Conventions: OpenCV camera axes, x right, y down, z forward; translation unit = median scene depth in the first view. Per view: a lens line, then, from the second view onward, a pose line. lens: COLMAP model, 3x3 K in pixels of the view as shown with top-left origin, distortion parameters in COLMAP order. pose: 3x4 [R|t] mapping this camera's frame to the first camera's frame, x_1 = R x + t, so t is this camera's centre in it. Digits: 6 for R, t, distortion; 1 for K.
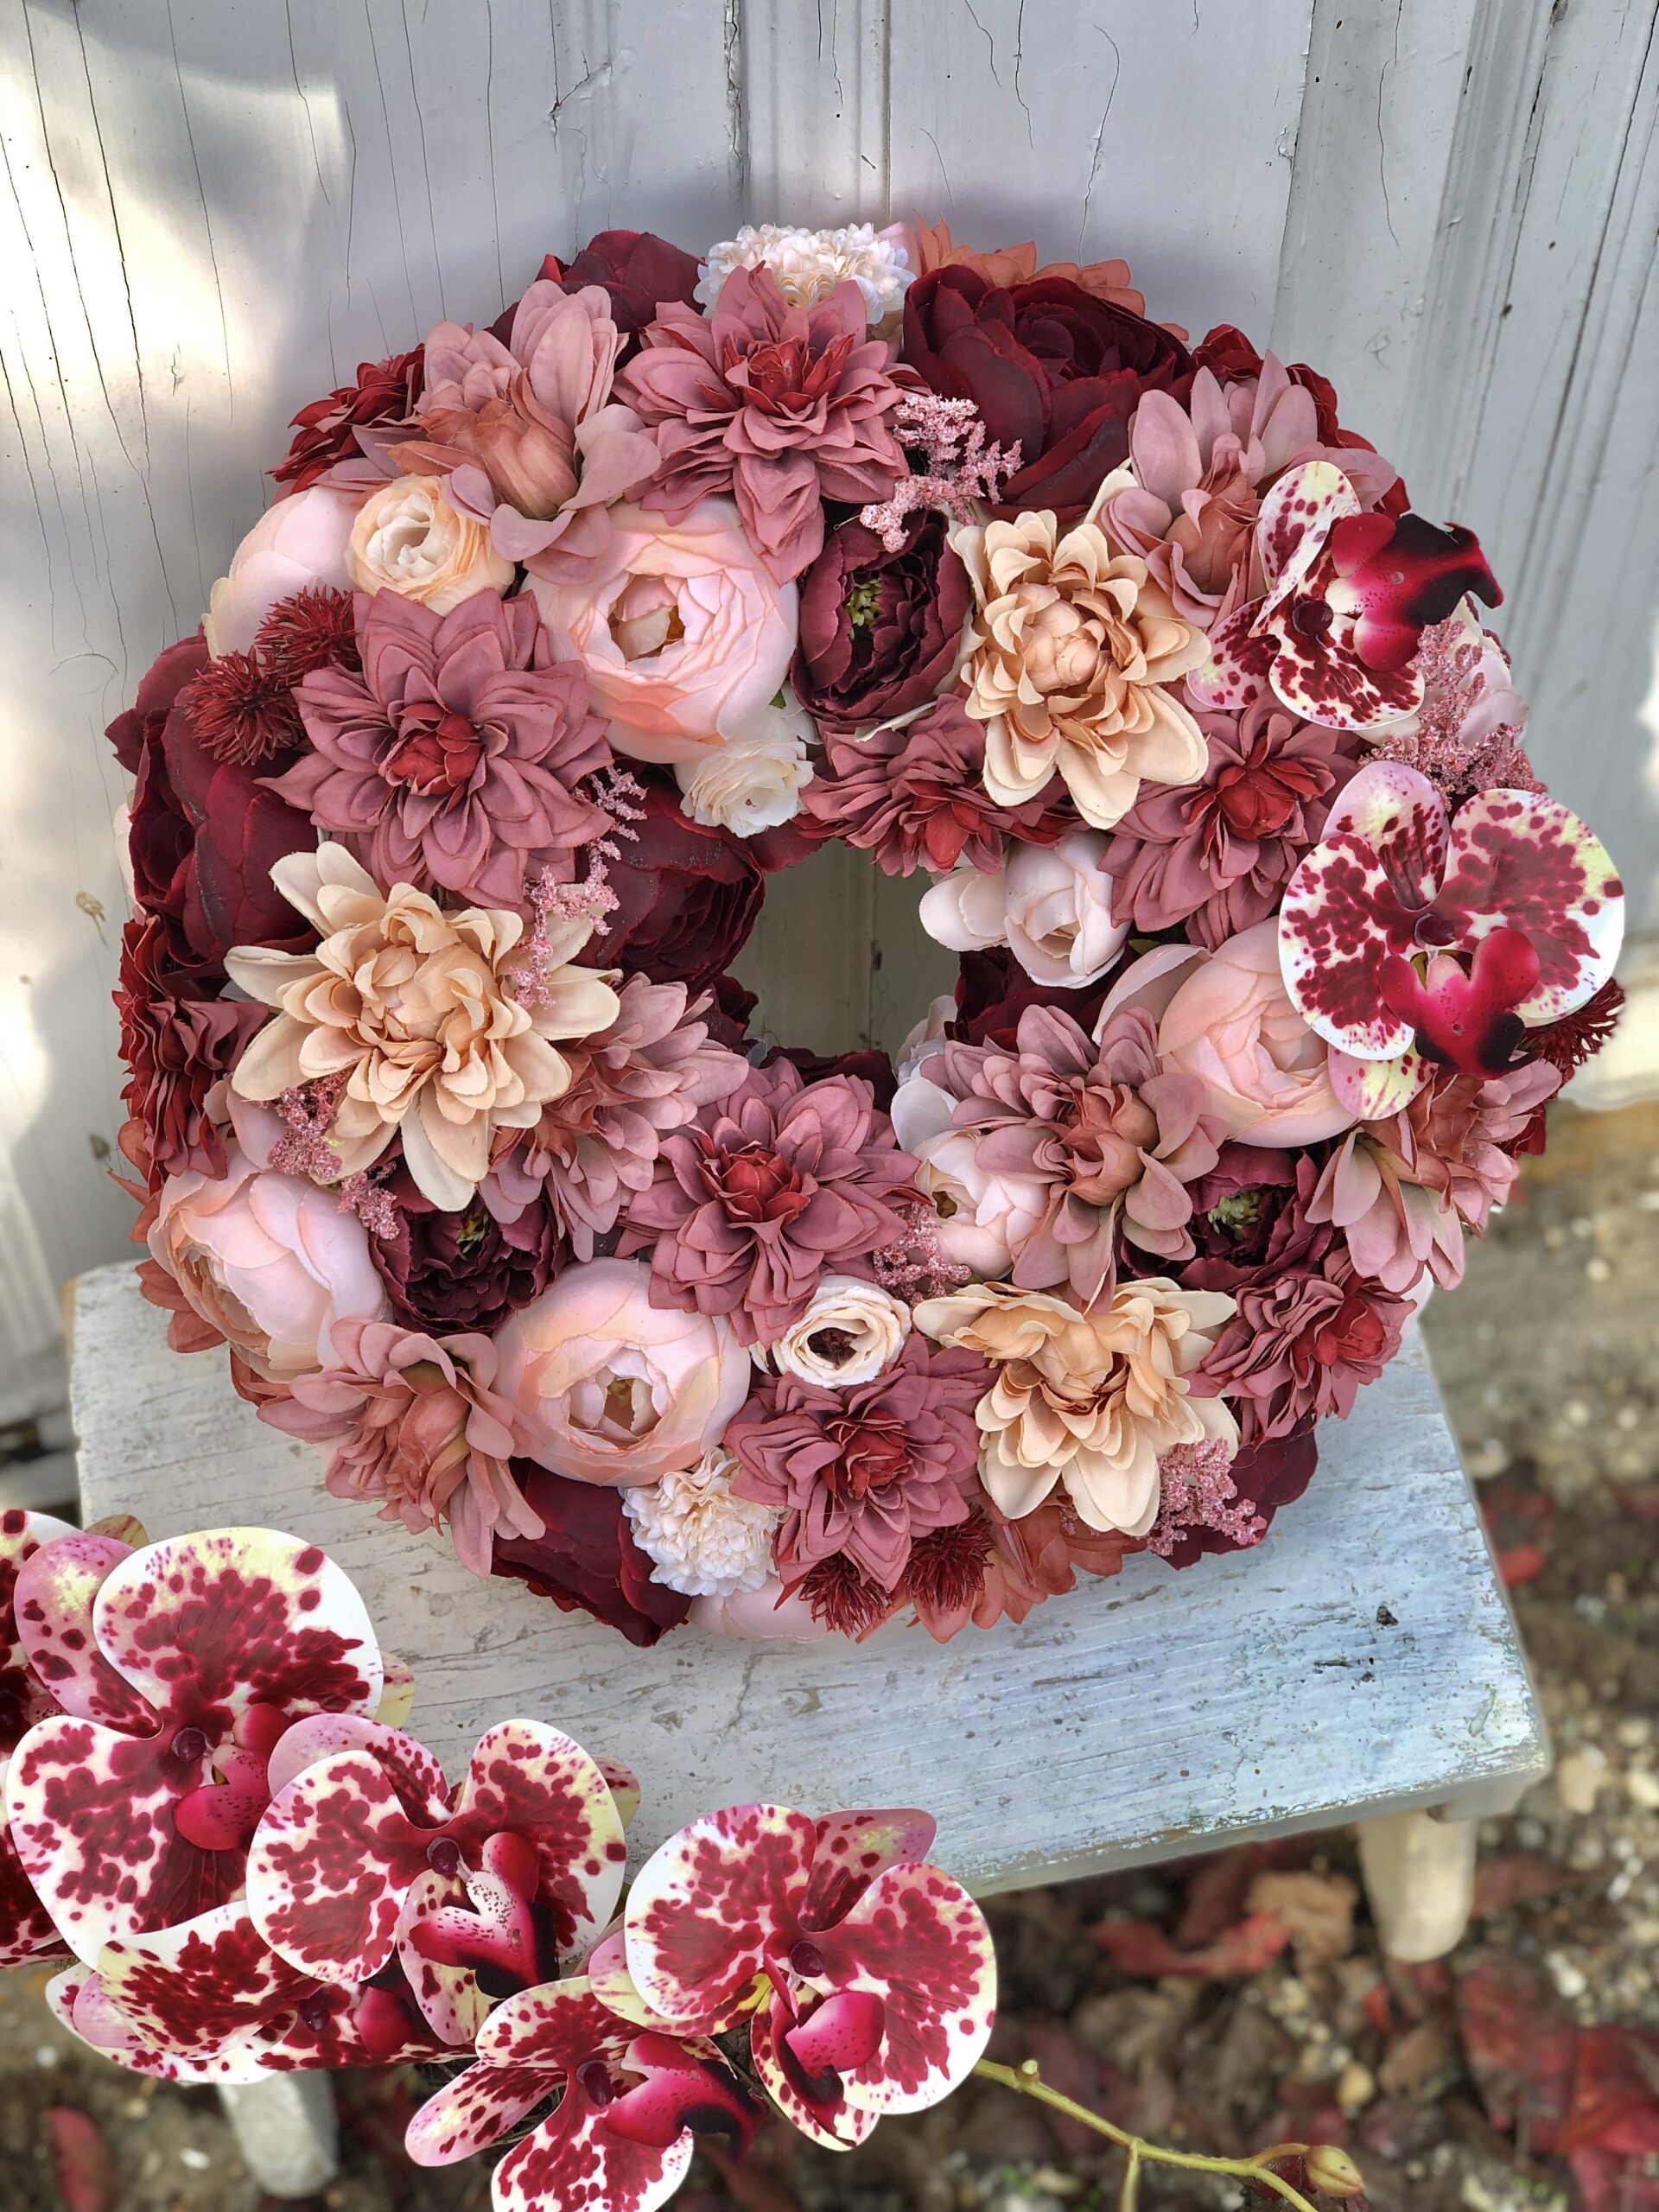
lens RADIAL K [[3322.6, 0, 829.5], [0, 3322.6, 1106.0], [0, 0, 1]] dist [0.001412, 0.052150]
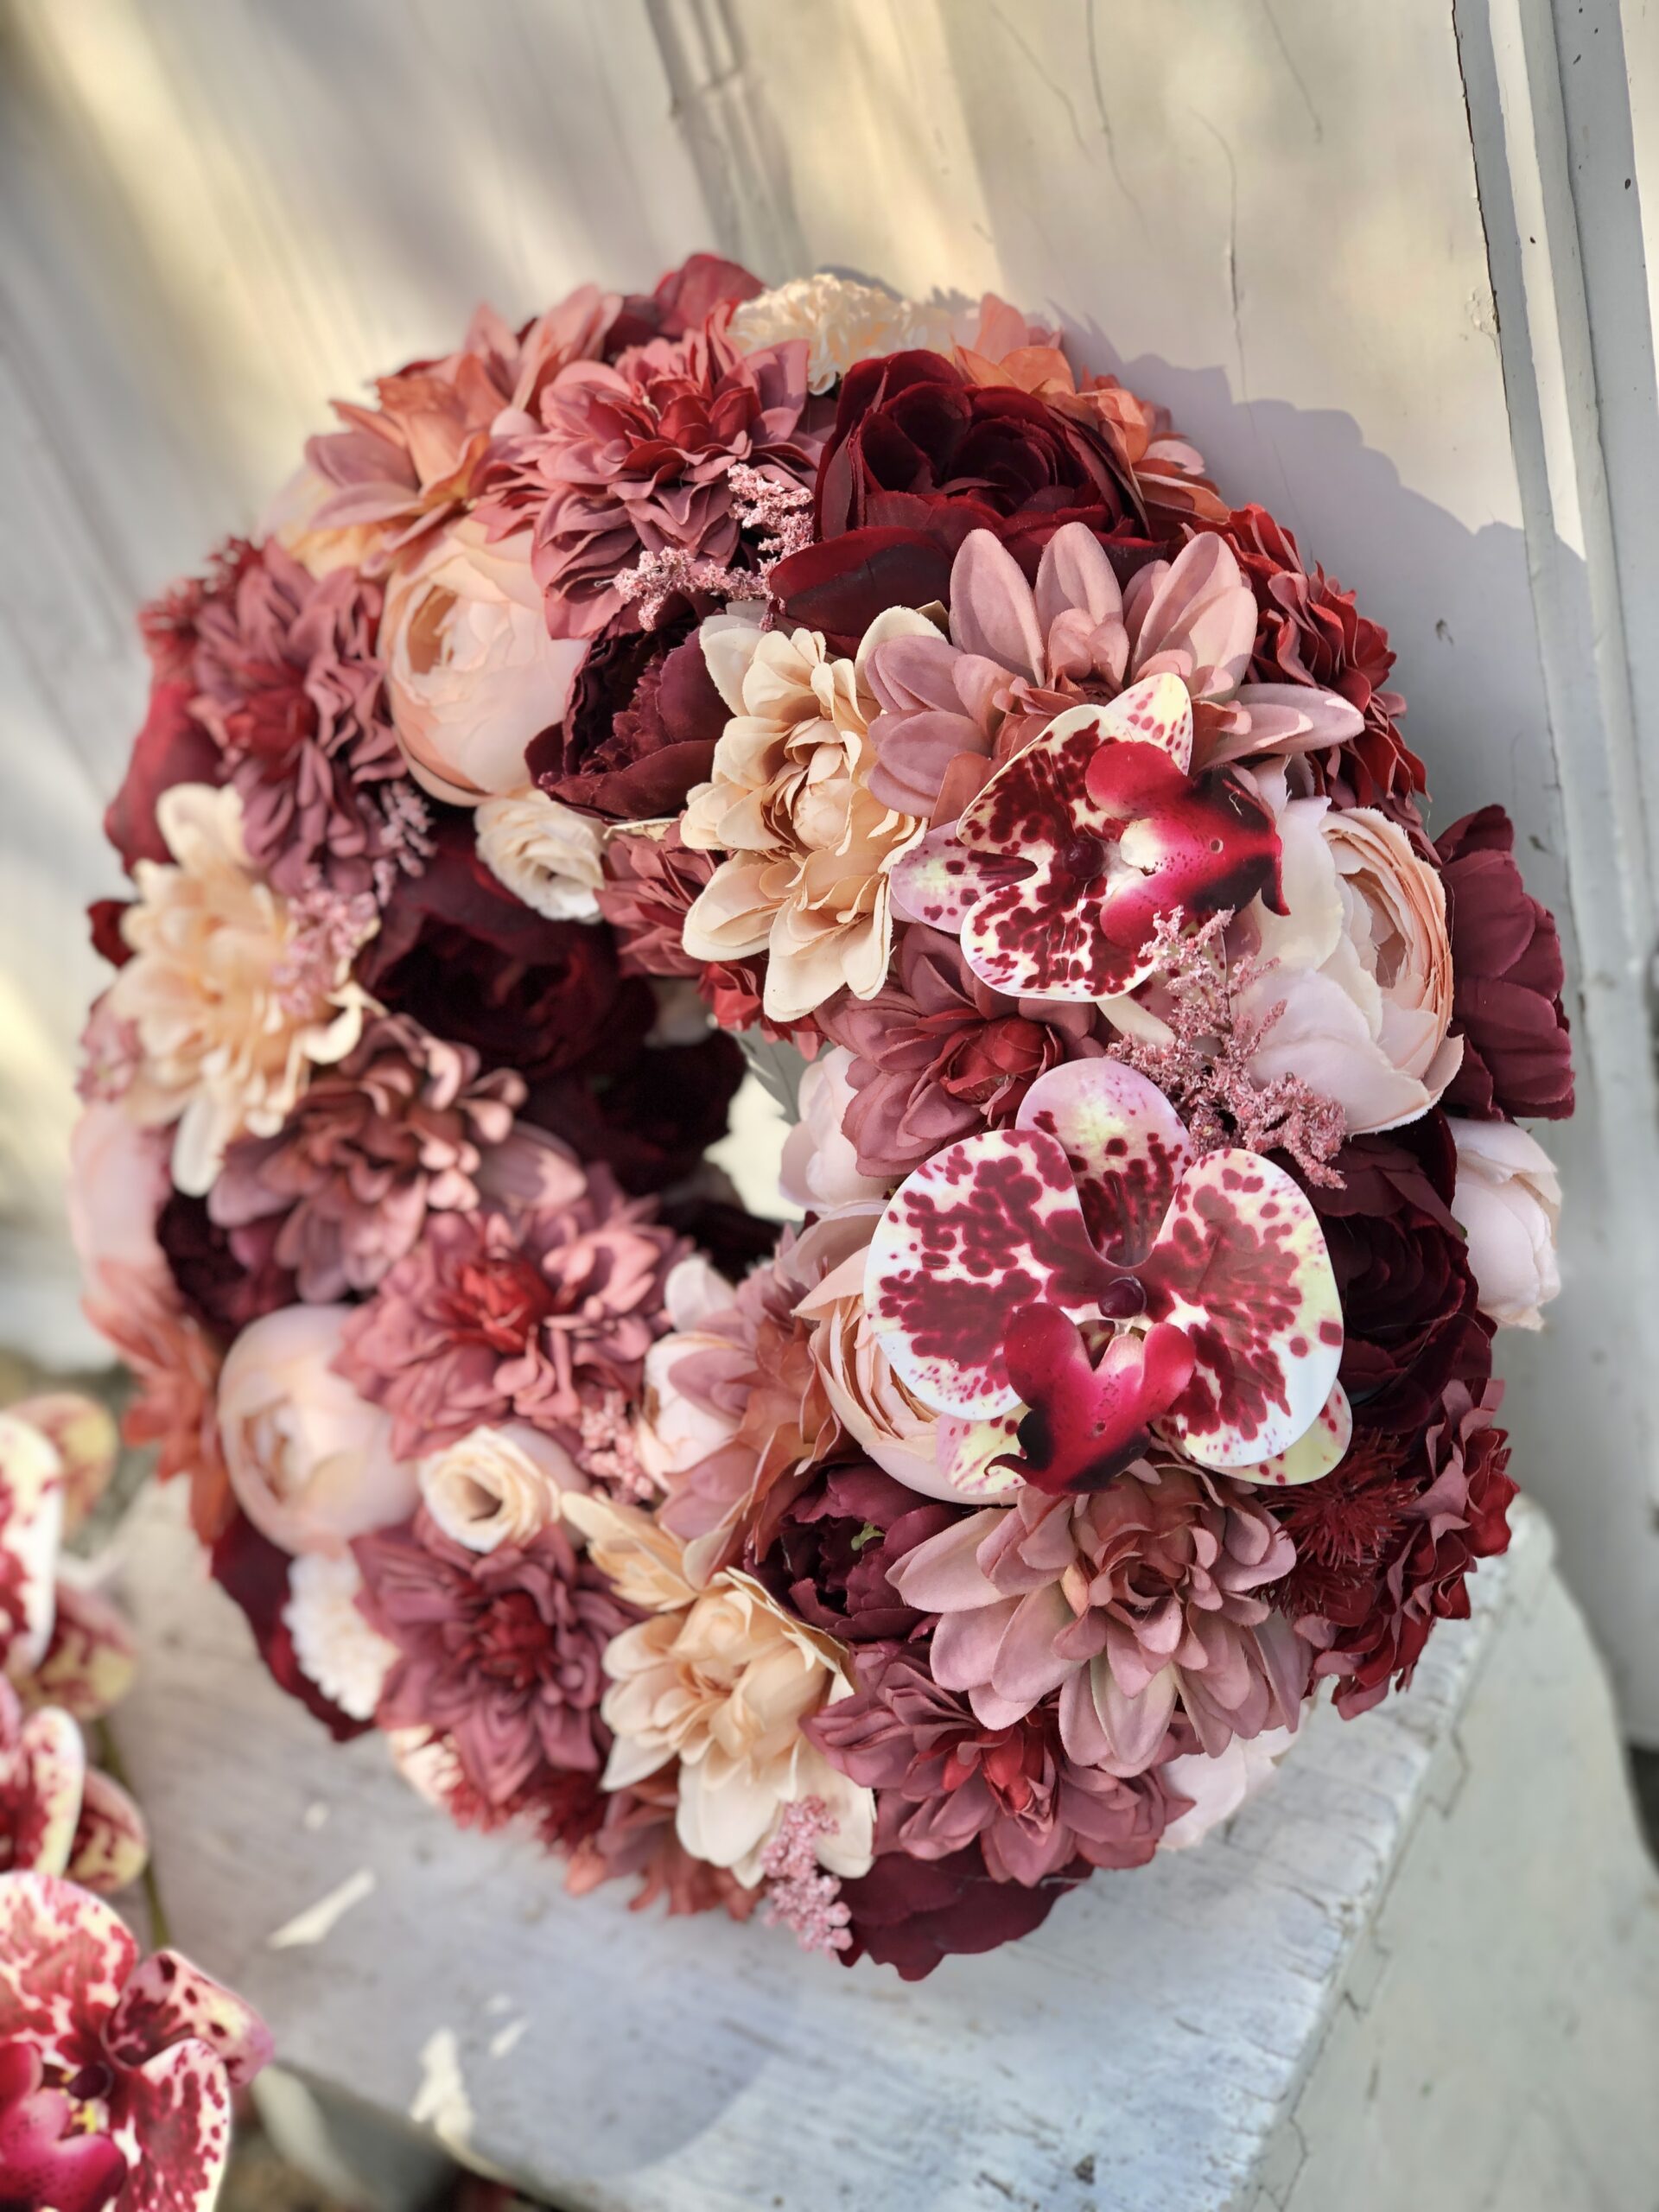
lens RADIAL K [[3363.5, 0, 829.5], [0, 3363.5, 1106.0], [0, 0, 1]] dist [-0.024444, -0.041320]
pose [[0.712770, 0.325213, -0.621446, 0.609328], [-0.366431, 0.928142, 0.065433, -0.121589], [0.598070, 0.181078, 0.780720, 0.355967]]
